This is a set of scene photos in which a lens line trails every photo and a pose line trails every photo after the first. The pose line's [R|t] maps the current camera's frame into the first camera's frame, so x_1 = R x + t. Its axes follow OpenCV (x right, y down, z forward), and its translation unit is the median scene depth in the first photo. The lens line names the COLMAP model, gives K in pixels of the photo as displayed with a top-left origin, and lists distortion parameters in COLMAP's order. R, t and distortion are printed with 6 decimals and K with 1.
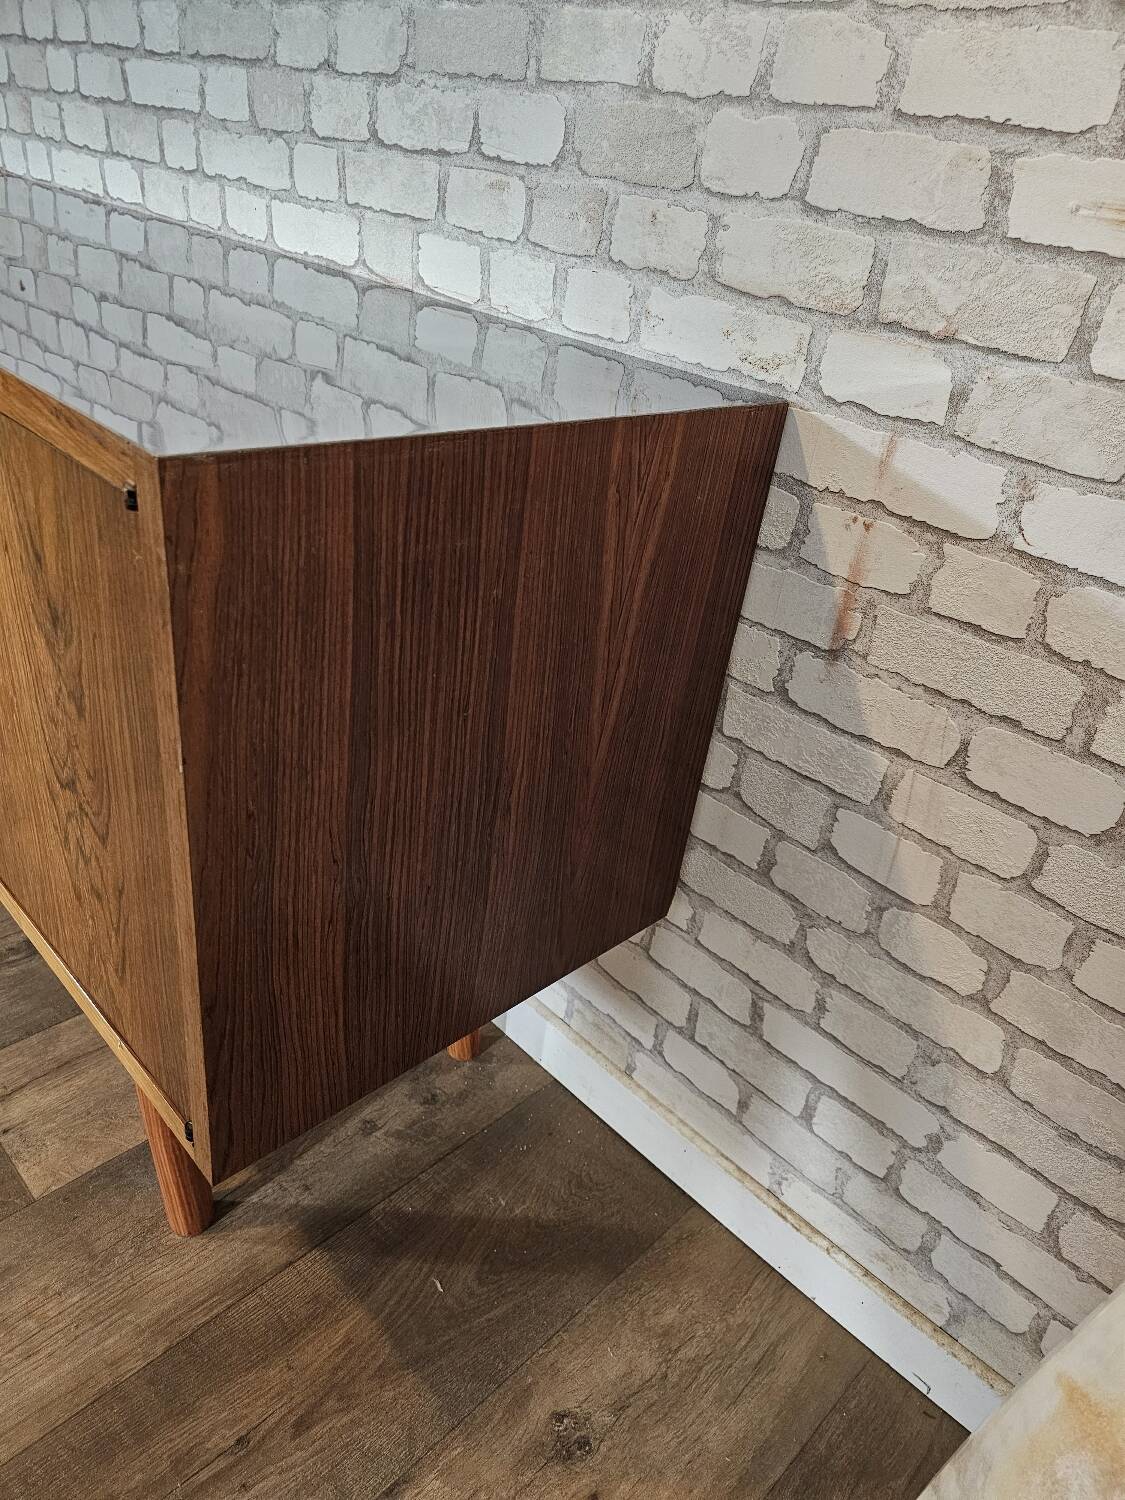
lens RADIAL K [[1009.8, 0, 567.8], [0, 1009.8, 747.1], [0, 0, 1]] dist [0.059208, -0.050930]
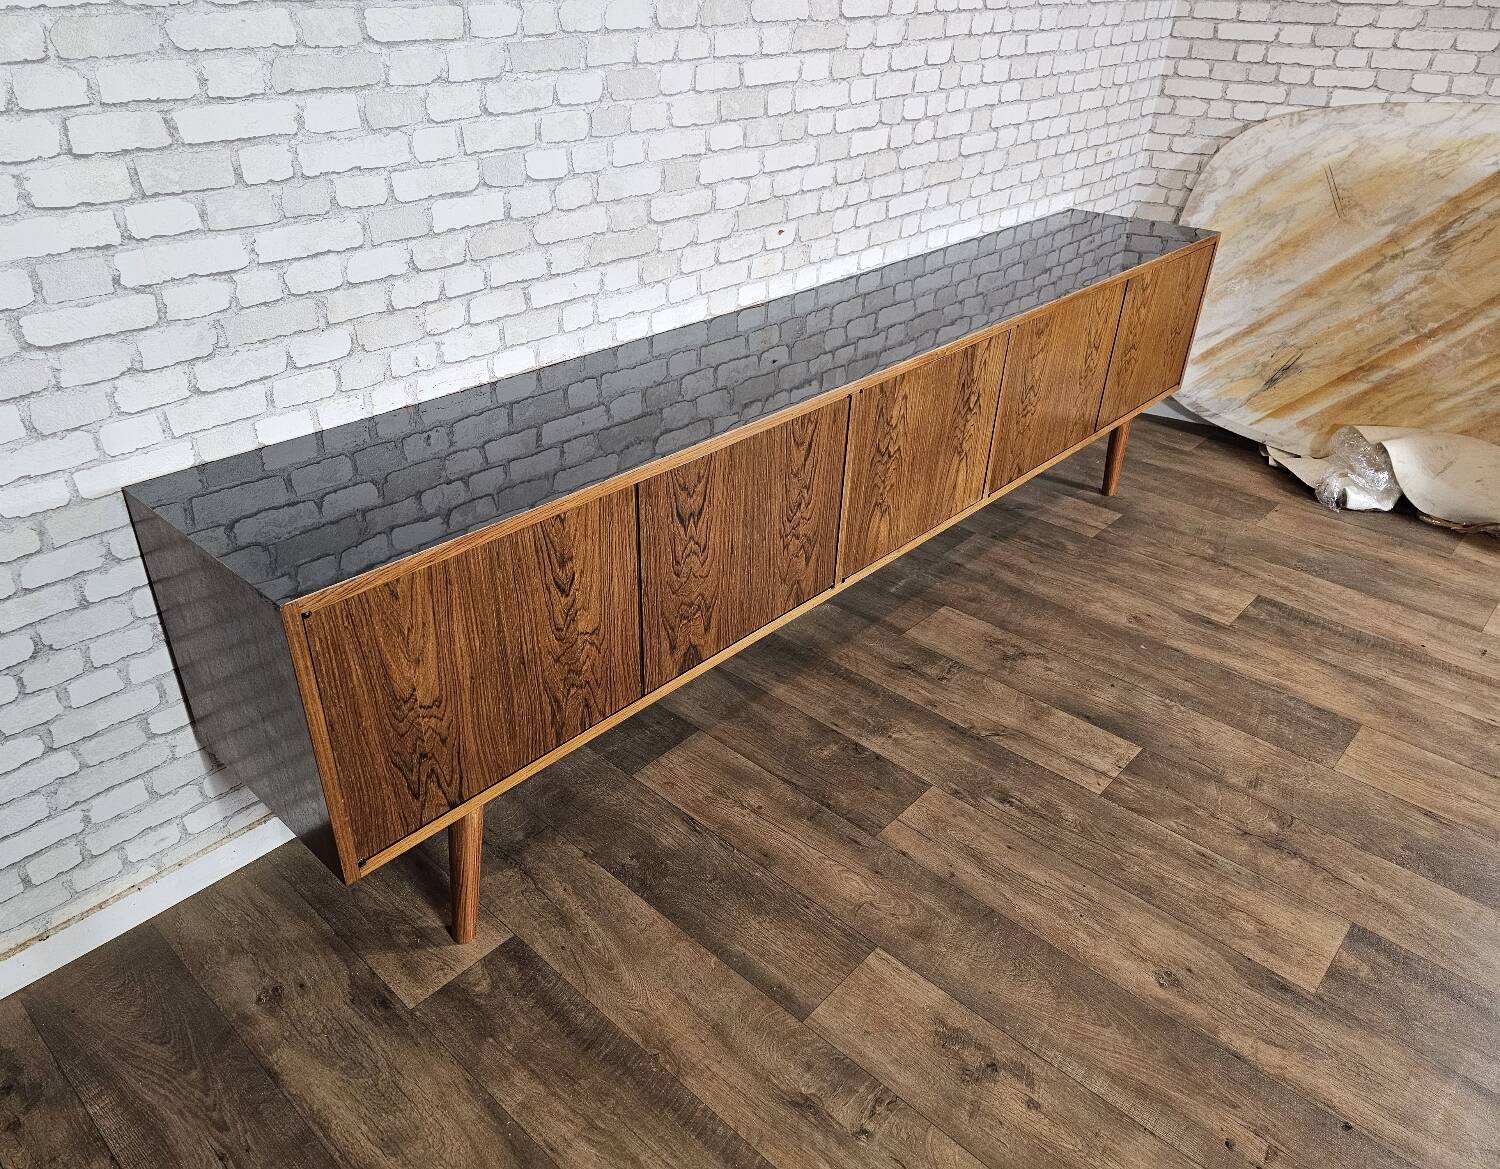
lens RADIAL K [[1052.9, 0, 710.8], [0, 1052.9, 595.2], [0, 0, 1]] dist [0.054973, -0.045725]
pose [[-0.025926, -0.635743, 0.771466, -3.470127], [0.470835, 0.673001, 0.570424, -2.049044], [-0.881840, 0.378022, 0.281882, 1.360458]]
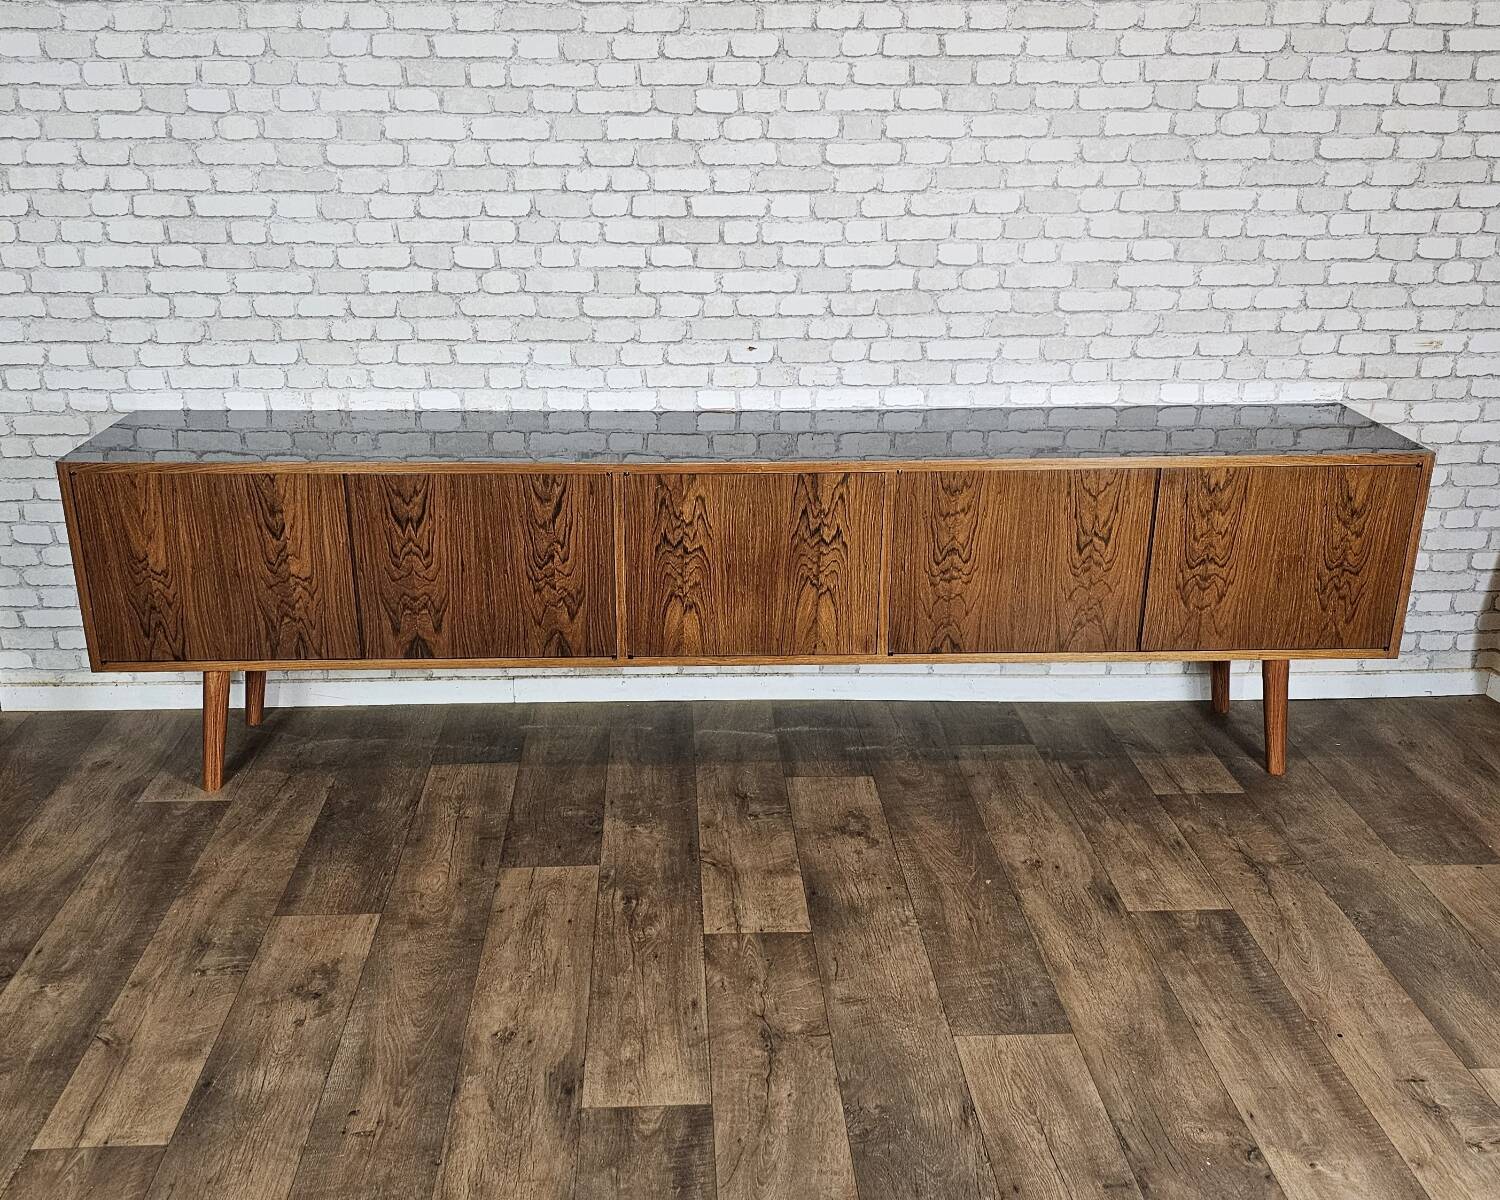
lens RADIAL K [[1437.7, 0, 712.0], [0, 1437.7, 599.4], [0, 0, 1]] dist [0.047272, 0.000000]
pose [[0.677197, -0.389391, 0.624322, -3.548115], [0.438609, 0.894893, 0.082391, -0.849760], [-0.590784, 0.218038, 0.776810, -1.091925]]
